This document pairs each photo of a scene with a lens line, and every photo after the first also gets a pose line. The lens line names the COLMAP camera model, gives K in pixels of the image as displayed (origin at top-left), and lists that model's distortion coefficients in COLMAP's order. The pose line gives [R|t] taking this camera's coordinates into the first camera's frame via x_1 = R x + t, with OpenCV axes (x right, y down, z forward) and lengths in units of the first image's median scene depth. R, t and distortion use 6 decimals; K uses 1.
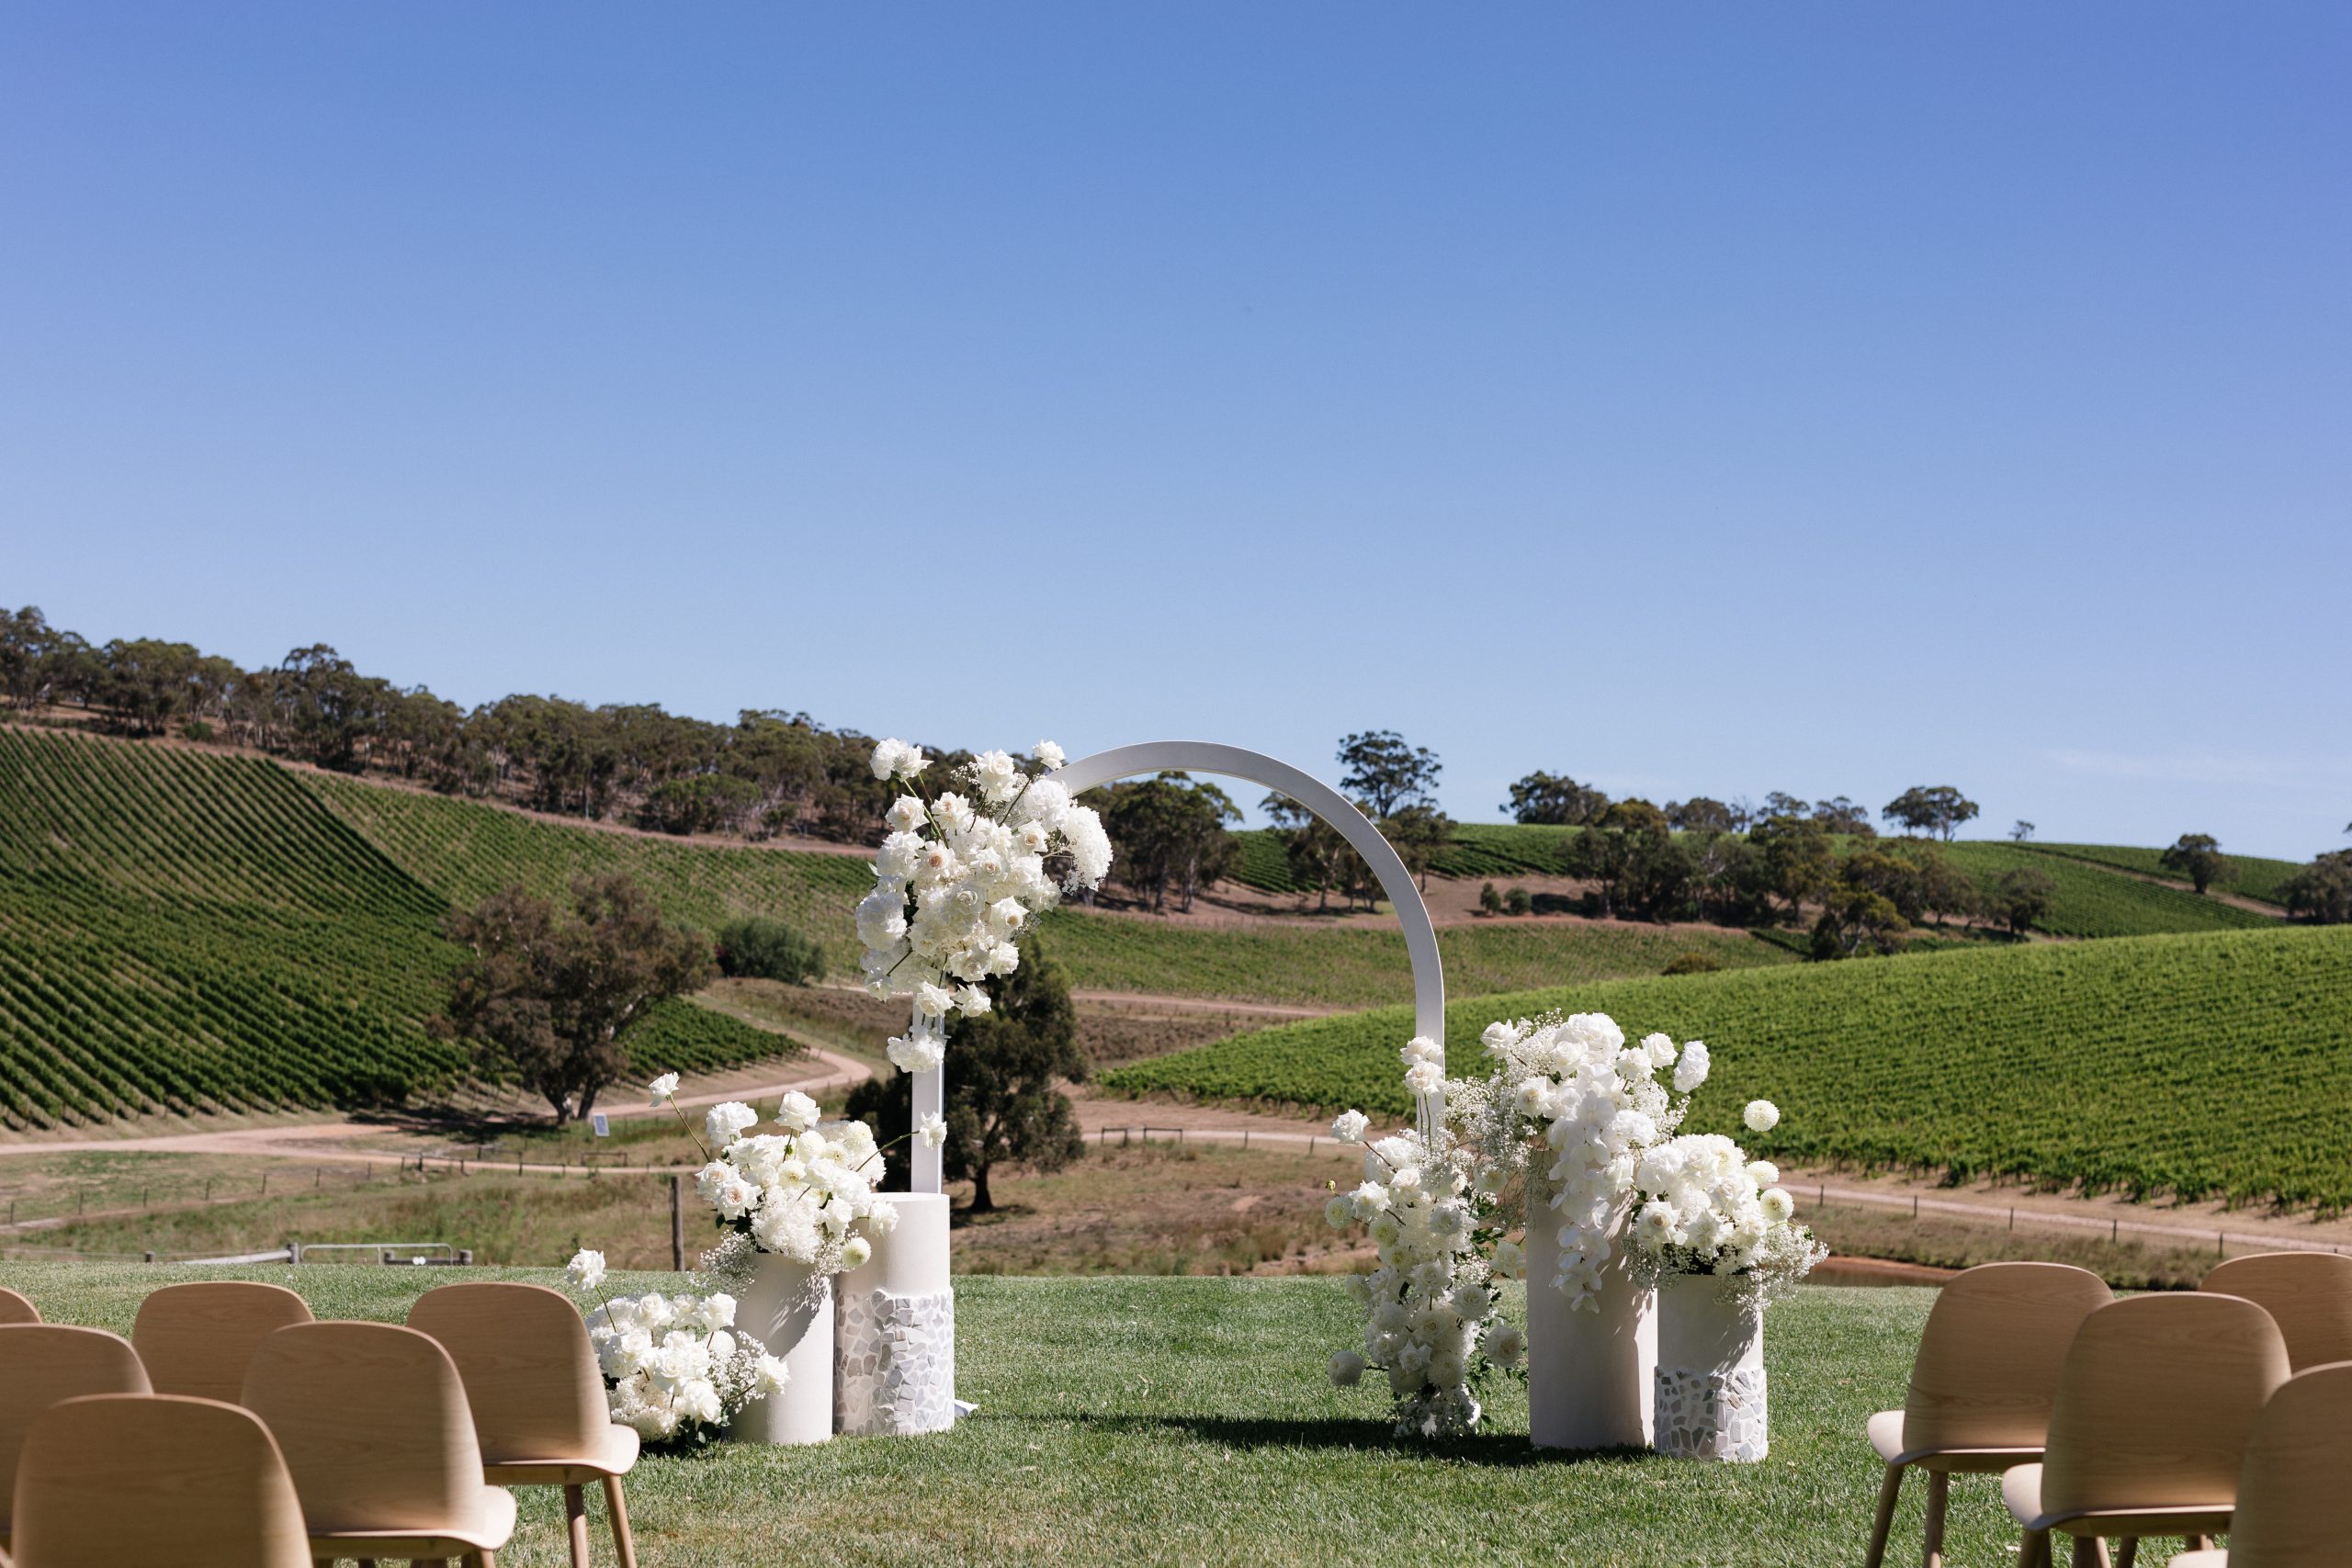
lens RADIAL K [[3659.2, 0, 1176.0], [0, 3659.2, 784.0], [0, 0, 1]] dist [-0.005733, 0.008151]
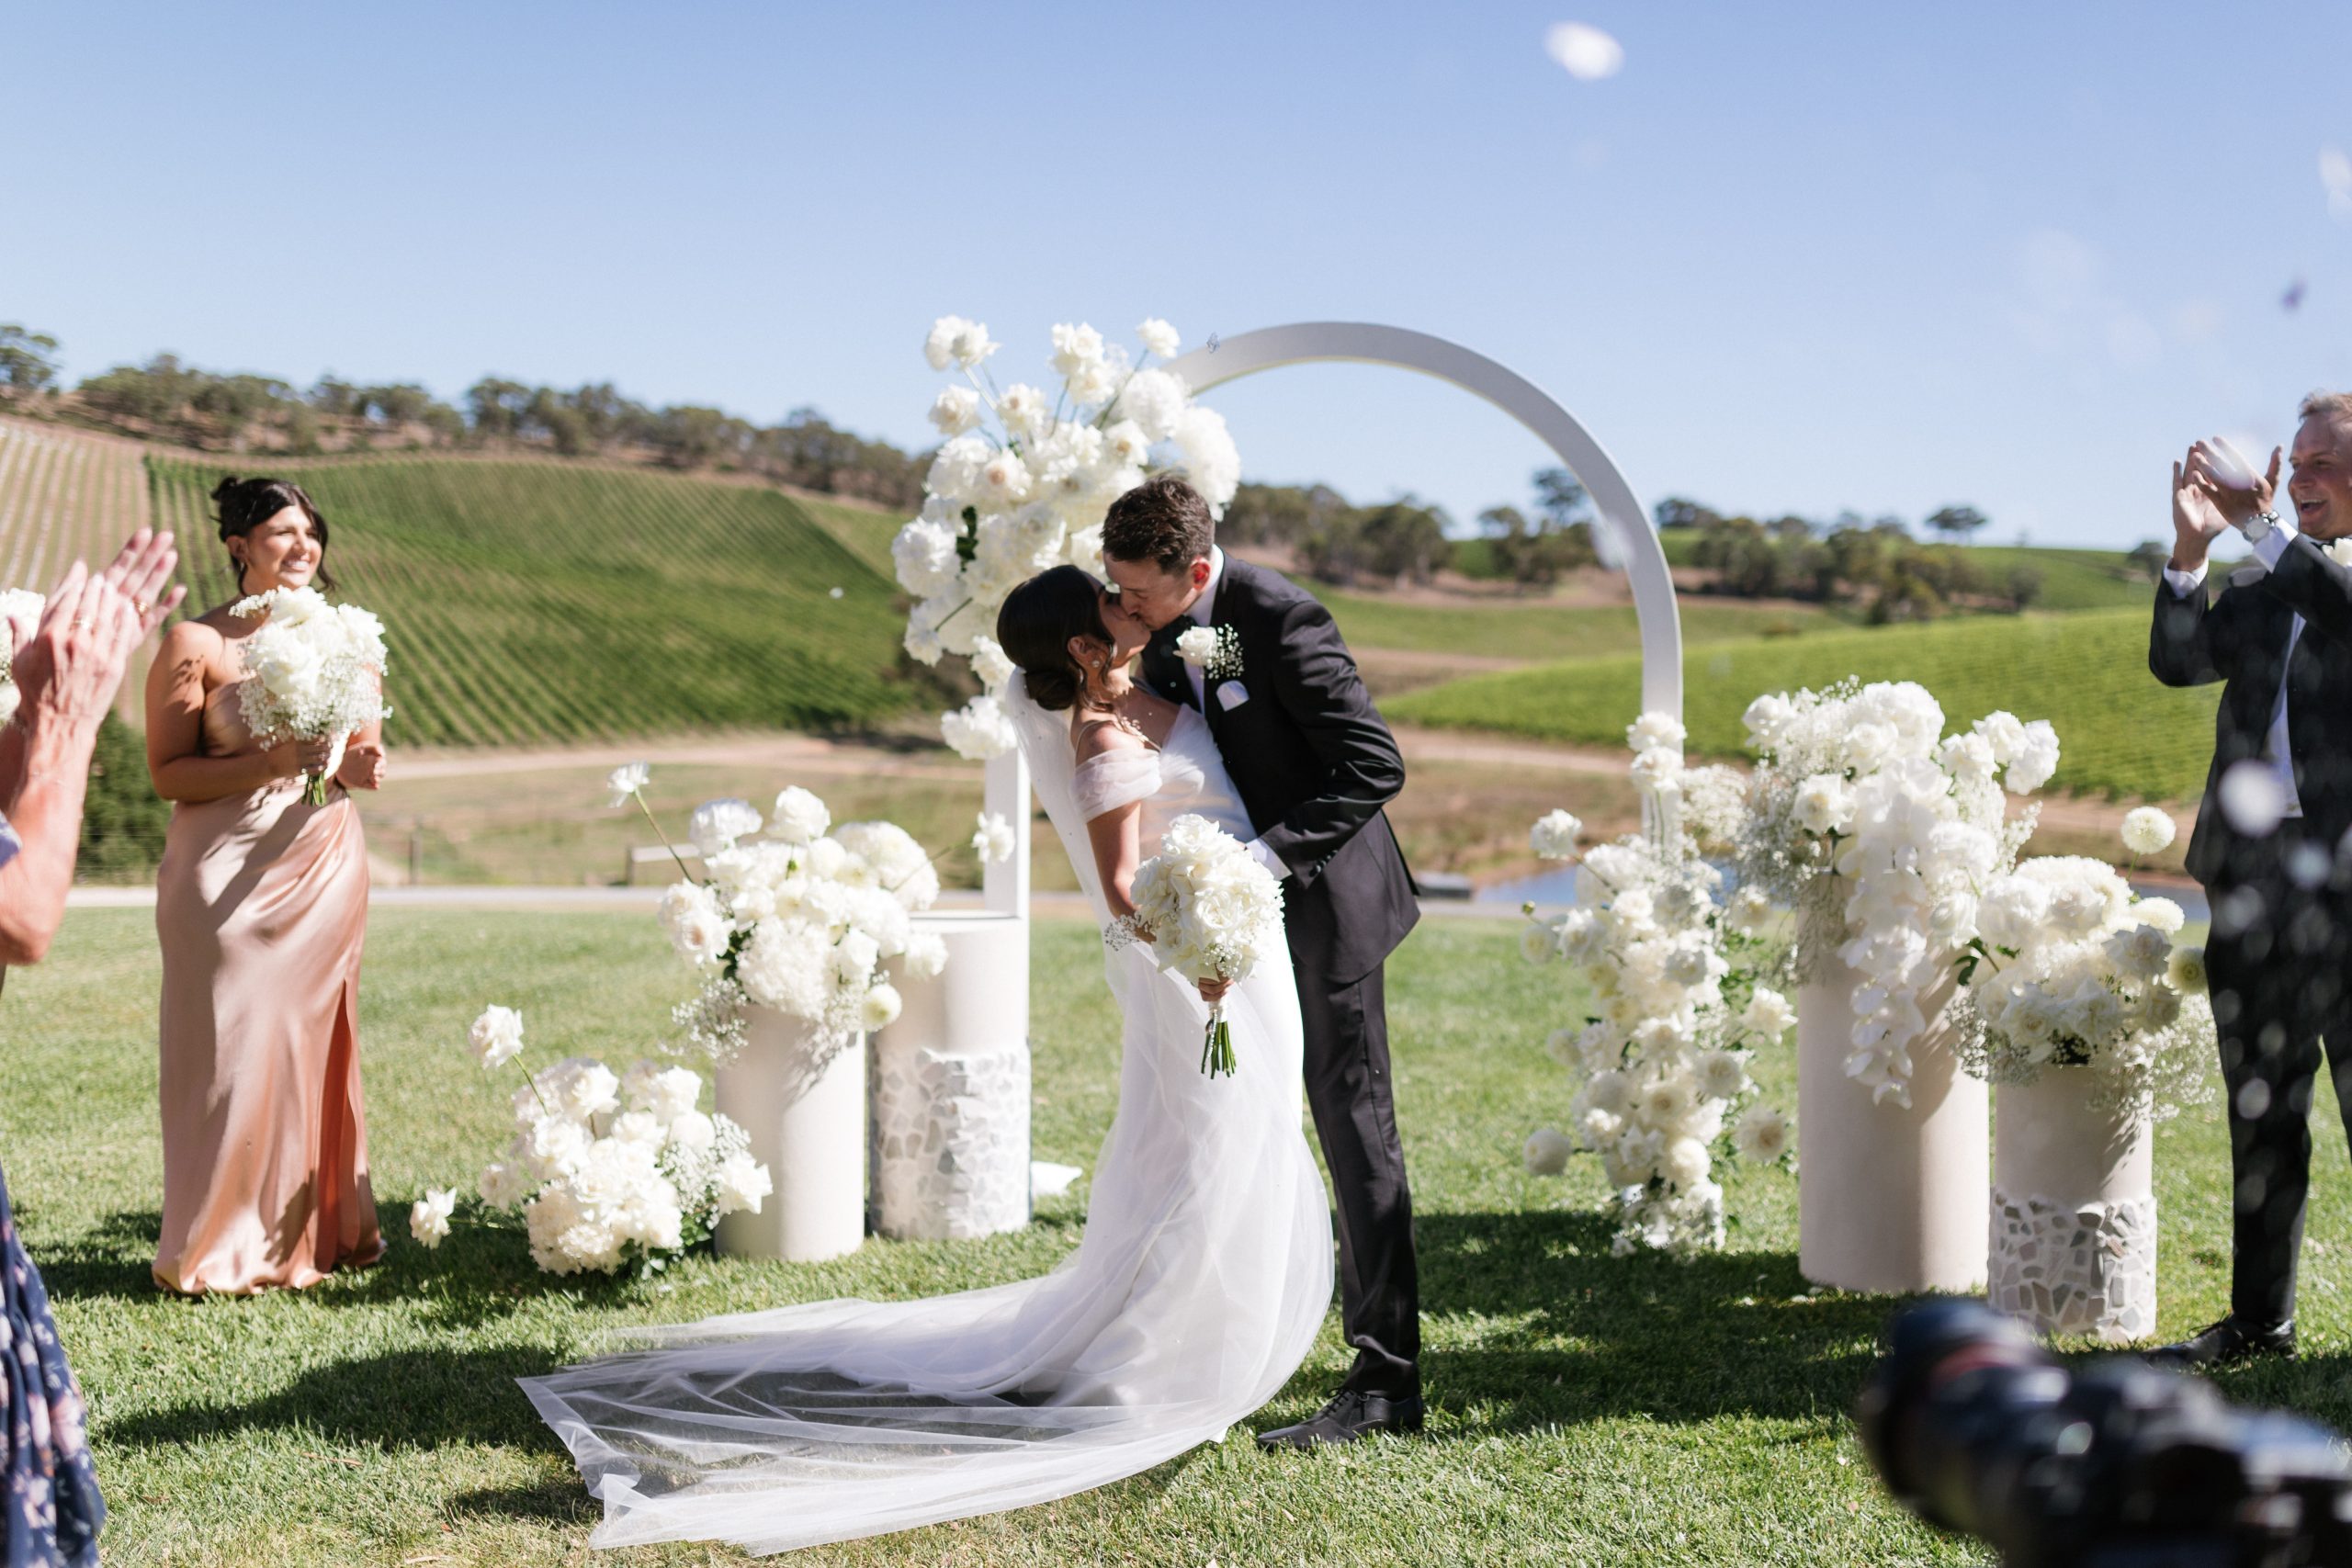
lens RADIAL K [[2407.5, 0, 1240.4], [0, 2407.5, 753.9], [0, 0, 1]] dist [-0.009956, 0.004108]
pose [[0.997302, 0.004757, -0.073250, 0.002924], [0.002548, 0.995053, 0.099318, 0.004314], [0.073360, -0.099236, 0.992356, 0.076923]]
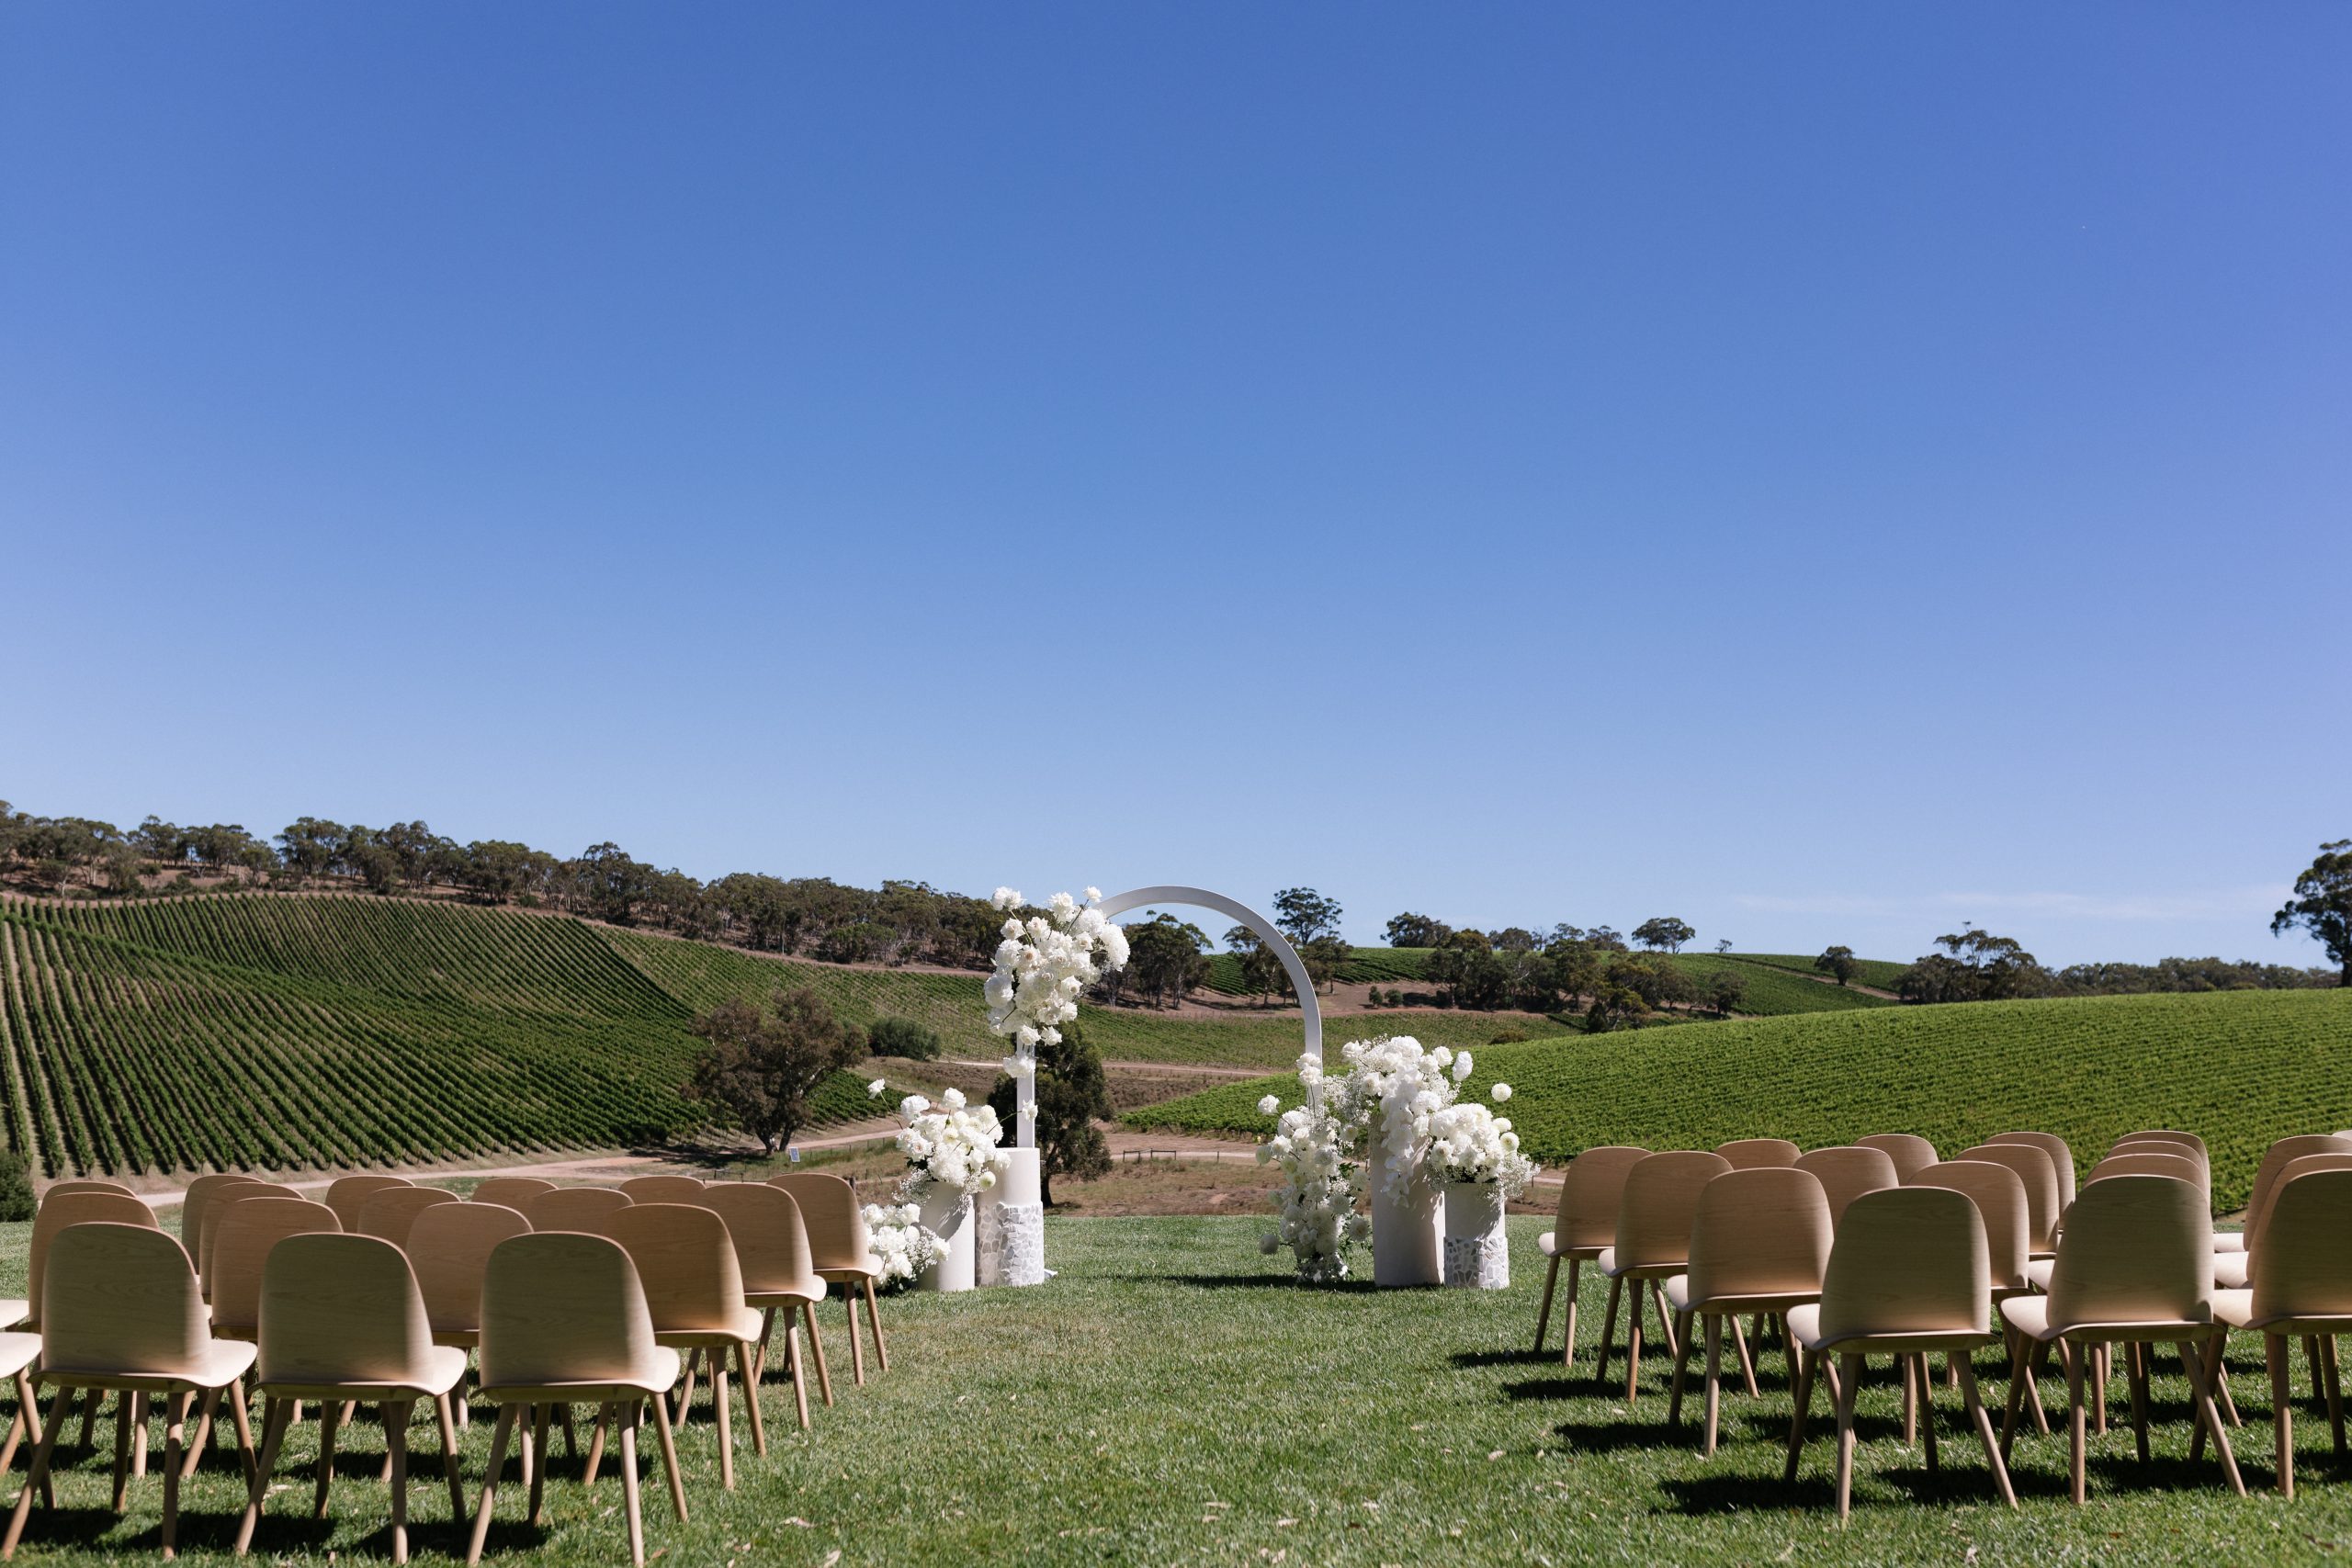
lens RADIAL K [[2446.9, 0, 1170.3], [0, 2446.9, 769.3], [0, 0, 1]] dist [-0.000154, 0.005747]
pose [[0.999859, -0.016713, 0.001678, 0.000217], [0.016787, 0.997779, -0.064456, 0.001259], [-0.000597, 0.064475, 0.997919, -0.026436]]
